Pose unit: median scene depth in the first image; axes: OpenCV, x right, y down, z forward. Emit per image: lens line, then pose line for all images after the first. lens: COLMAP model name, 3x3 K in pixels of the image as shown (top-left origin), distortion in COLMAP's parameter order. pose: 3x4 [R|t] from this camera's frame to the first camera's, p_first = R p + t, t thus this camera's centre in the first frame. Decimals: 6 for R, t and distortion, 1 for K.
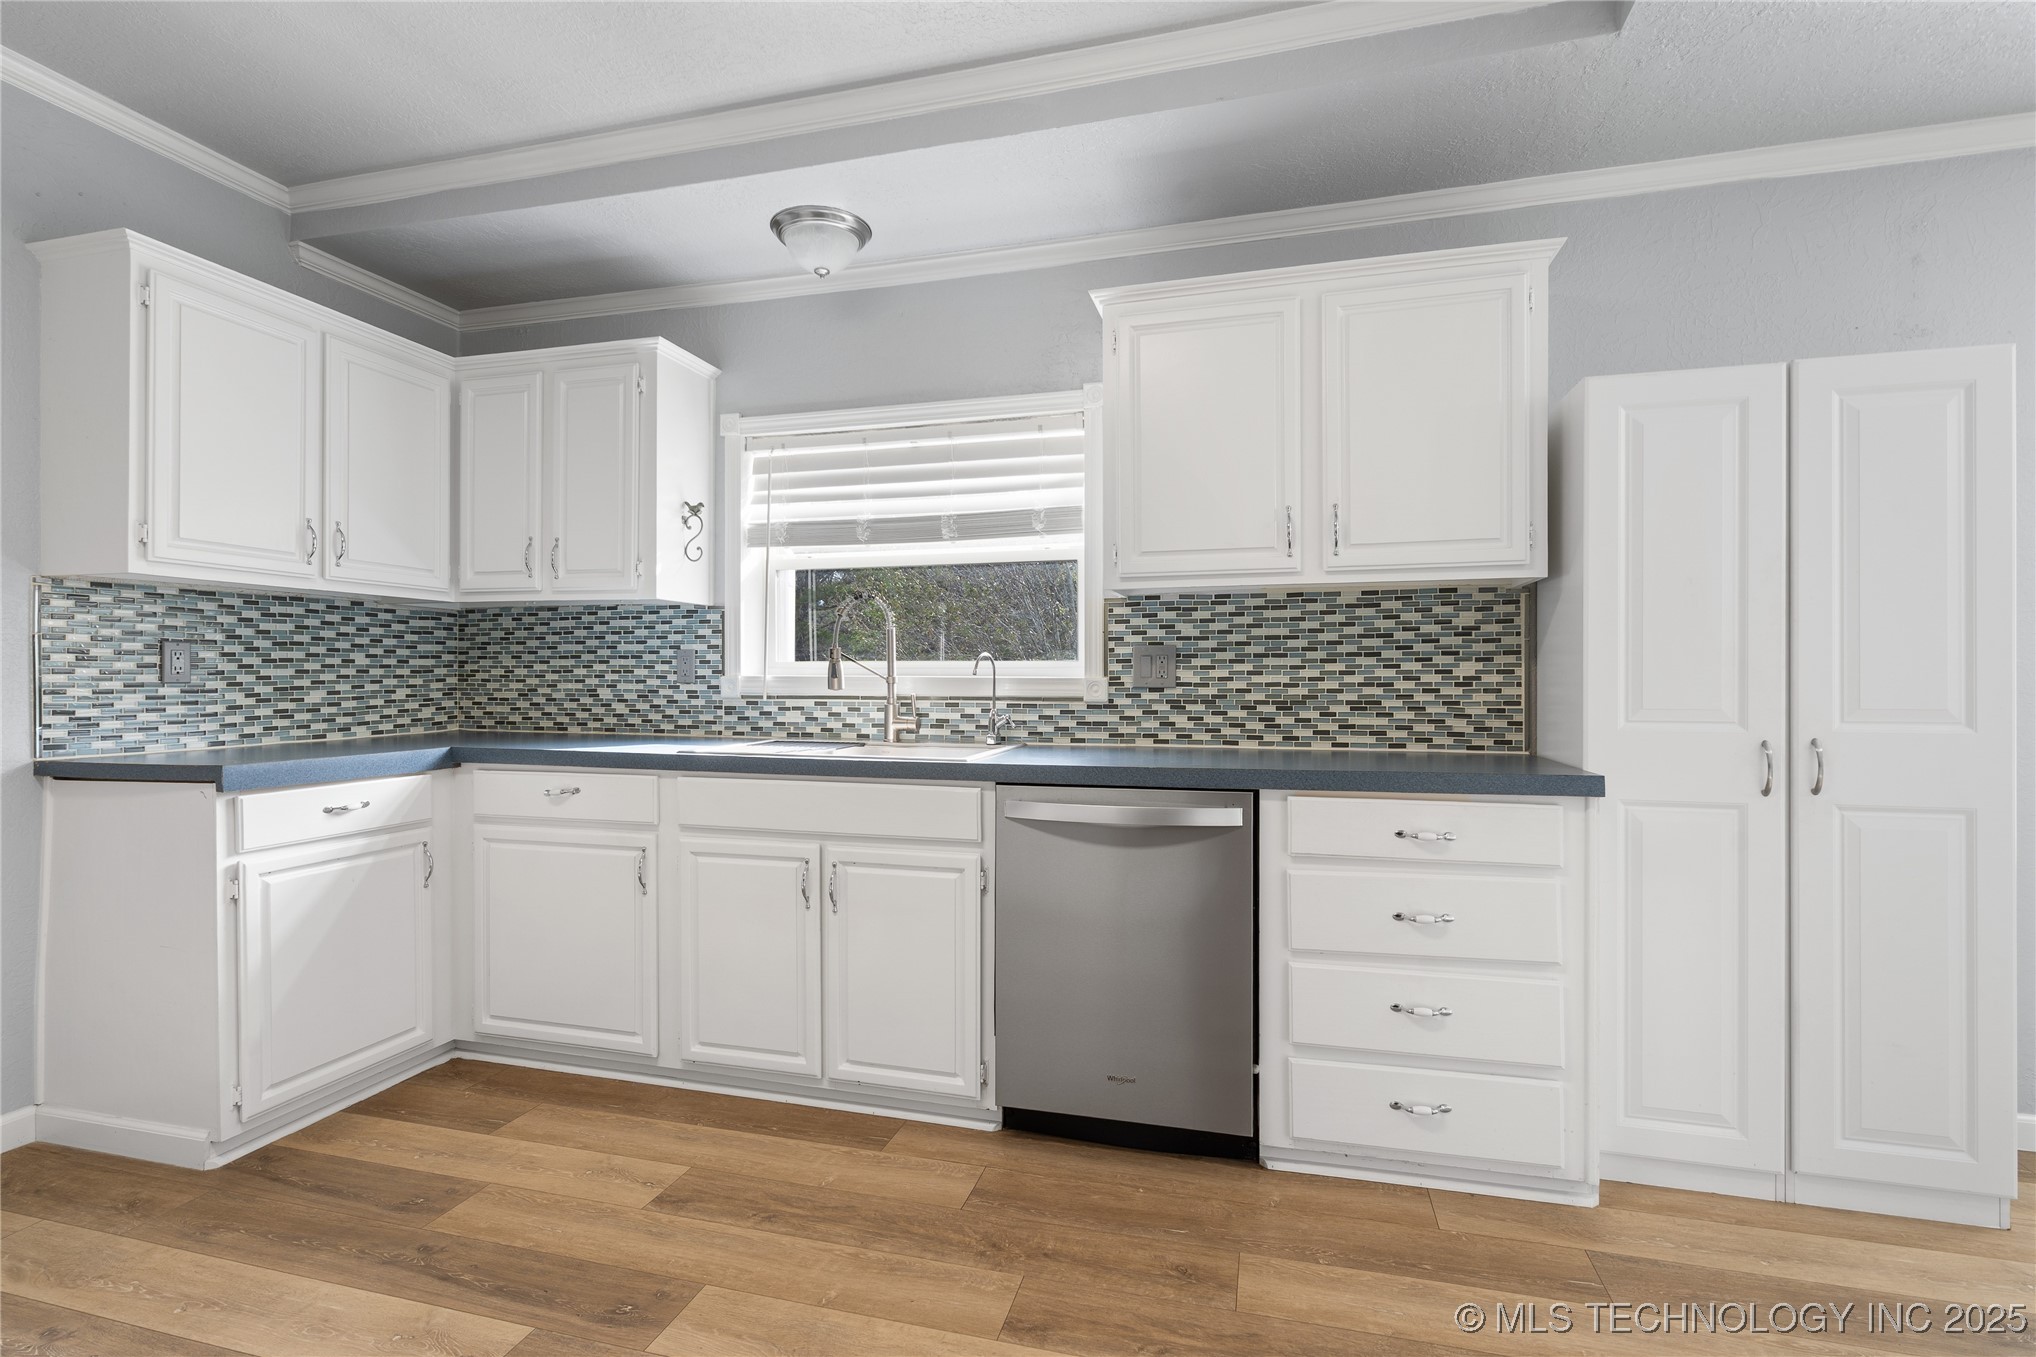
lens RADIAL K [[946.9, 0, 1020.6], [0, 946.9, 679.4], [0, 0, 1]] dist [-0.004974, 0.001954]
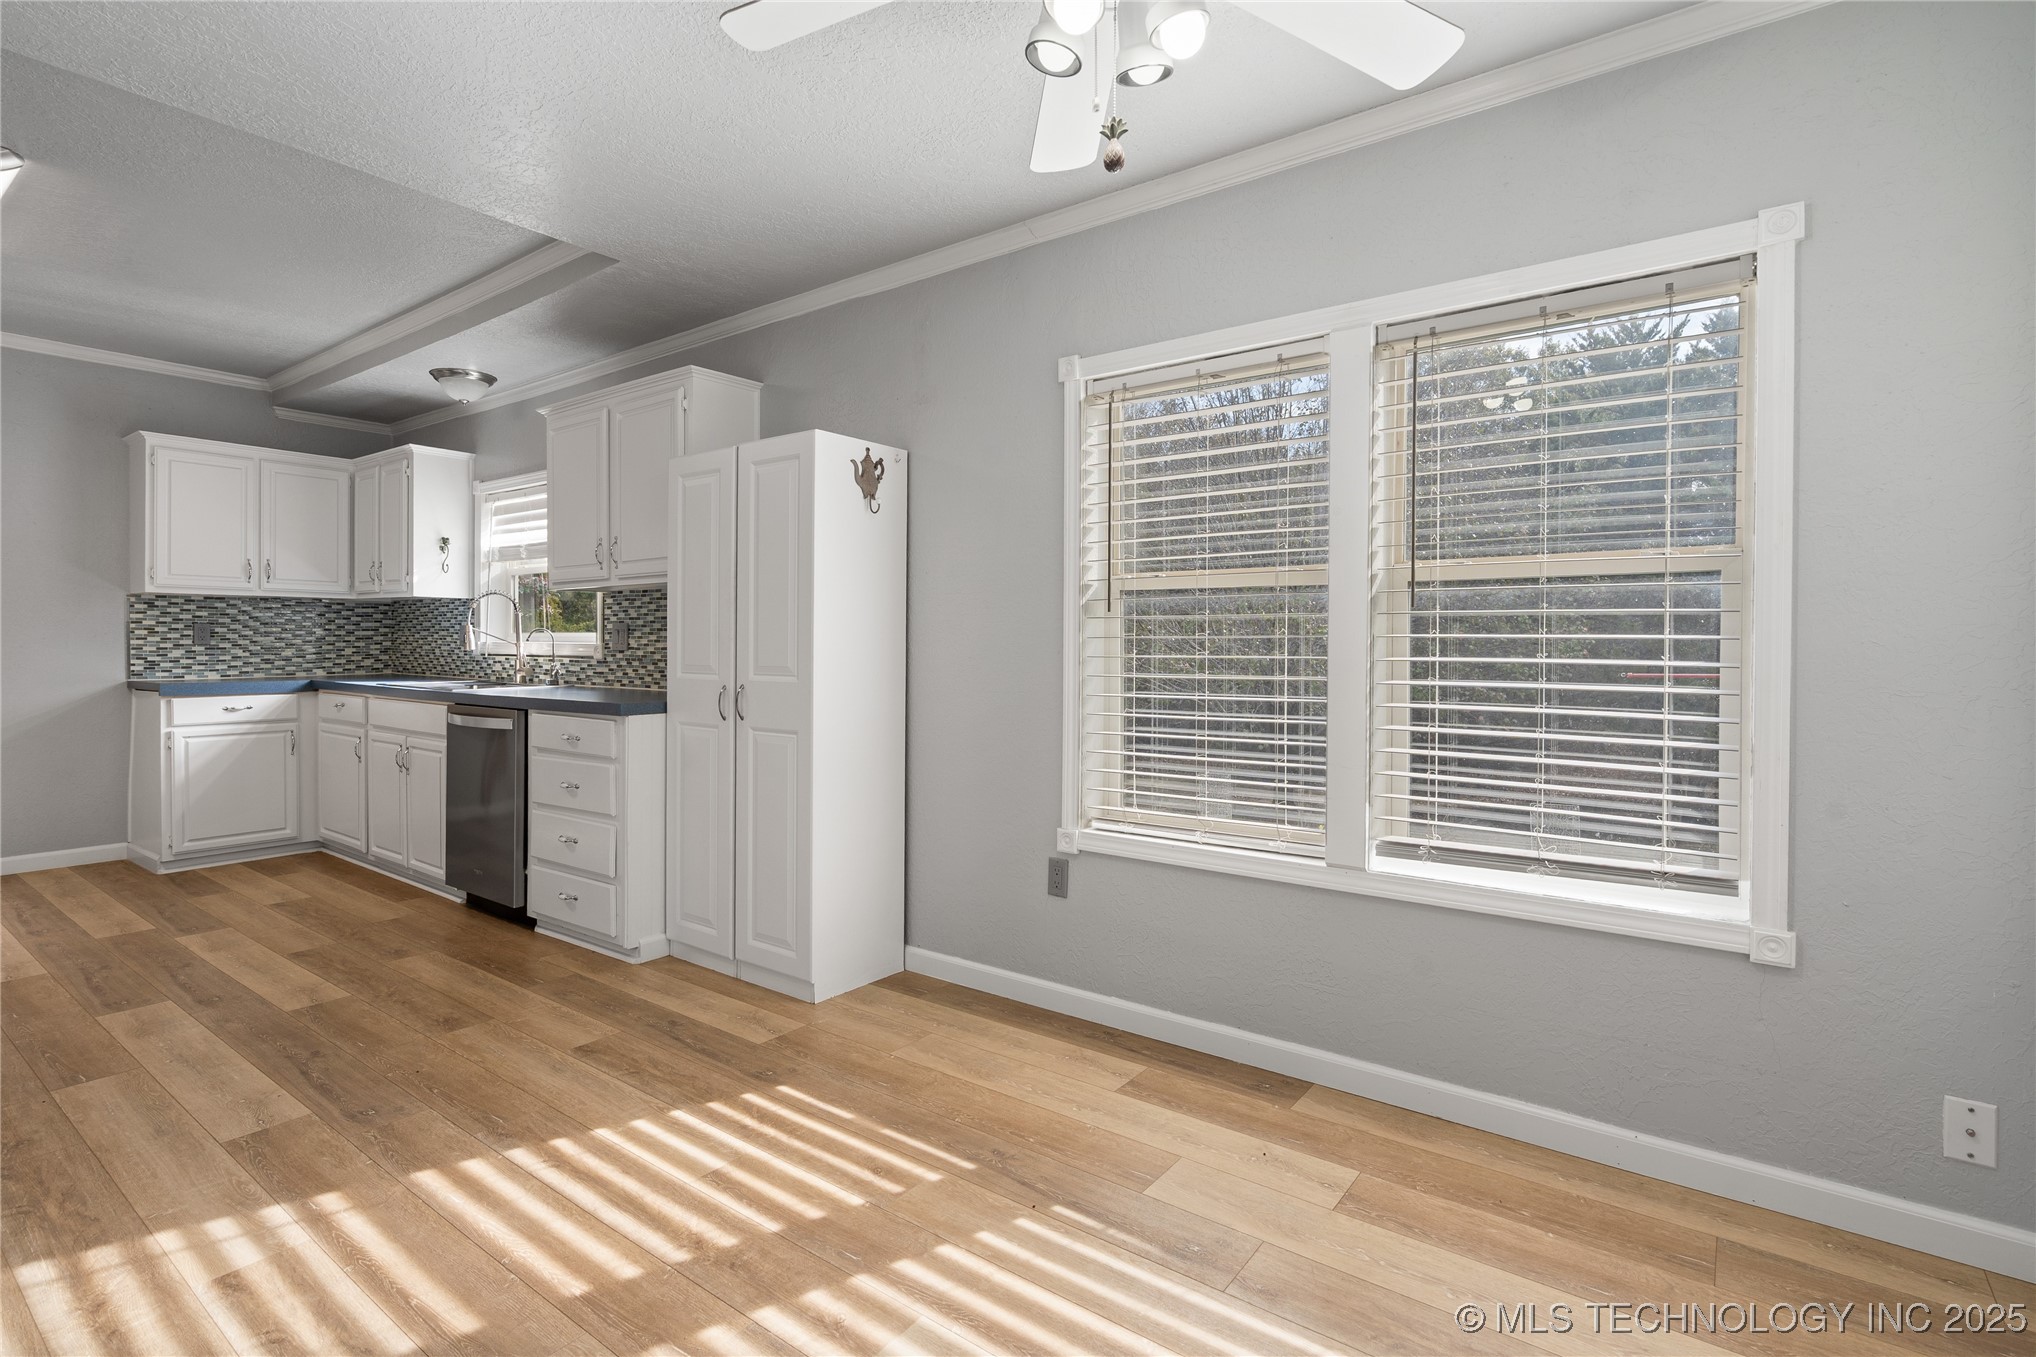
lens RADIAL K [[946.9, 0, 1009.8], [0, 946.9, 650.3], [0, 0, 1]] dist [-0.004974, 0.001954]
pose [[0.933239, 0.006785, -0.359191, 1.381340], [-0.002812, 0.999929, 0.011582, -0.011851], [0.359245, -0.009798, 0.933192, -0.239009]]
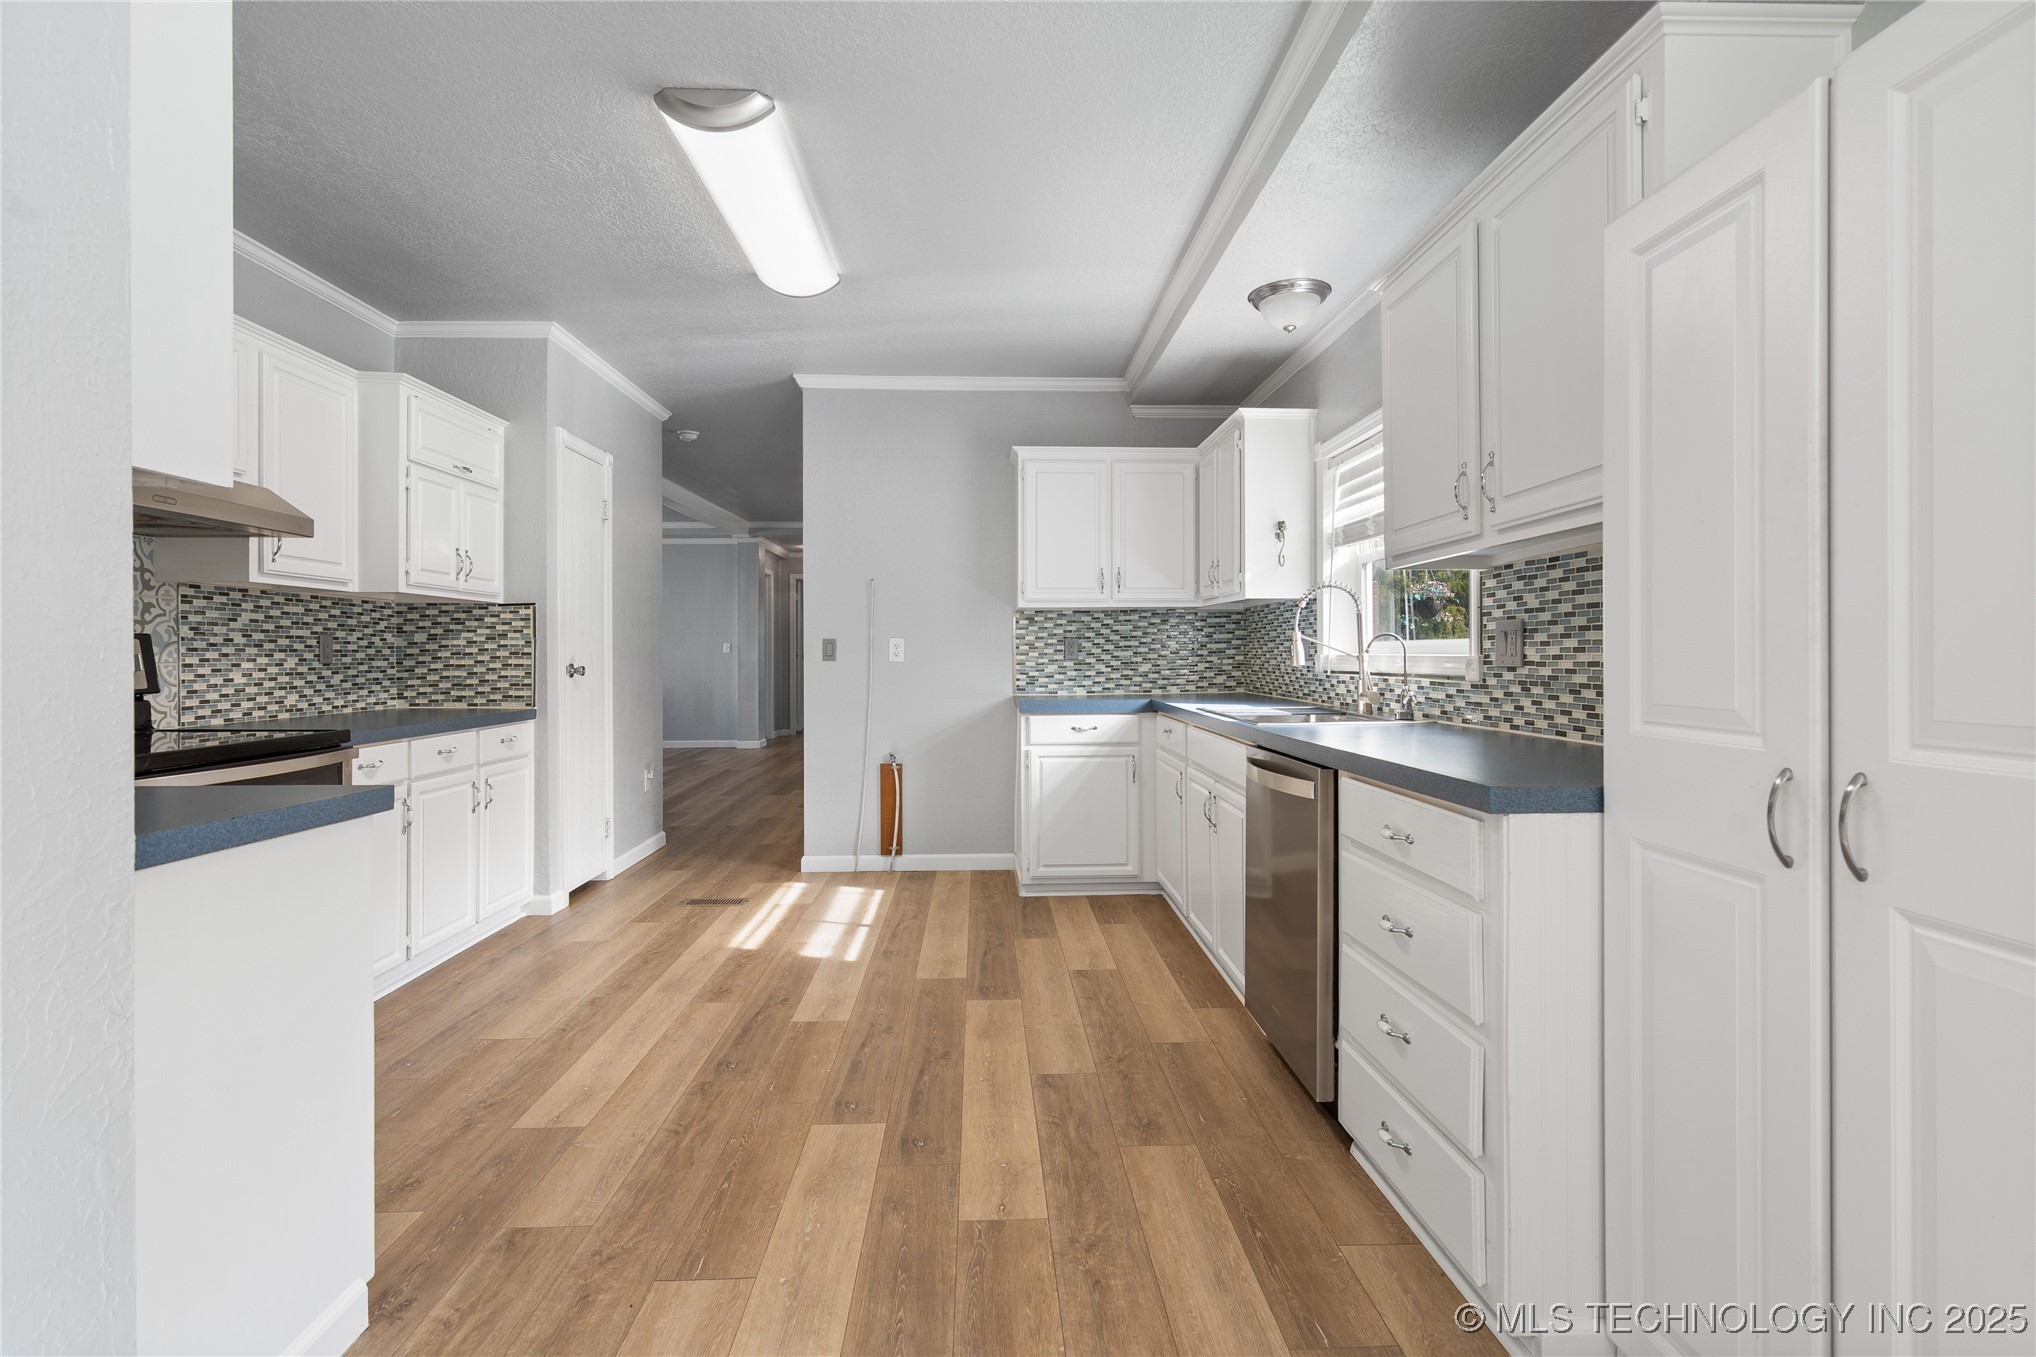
lens RADIAL K [[946.9, 0, 1018.7], [0, 946.9, 648.9], [0, 0, 1]] dist [-0.004974, 0.001954]
pose [[0.304827, -0.008665, -0.952368, 0.906454], [0.004036, 0.999961, -0.007806, -0.003282], [0.952399, -0.001464, 0.304850, 0.300624]]
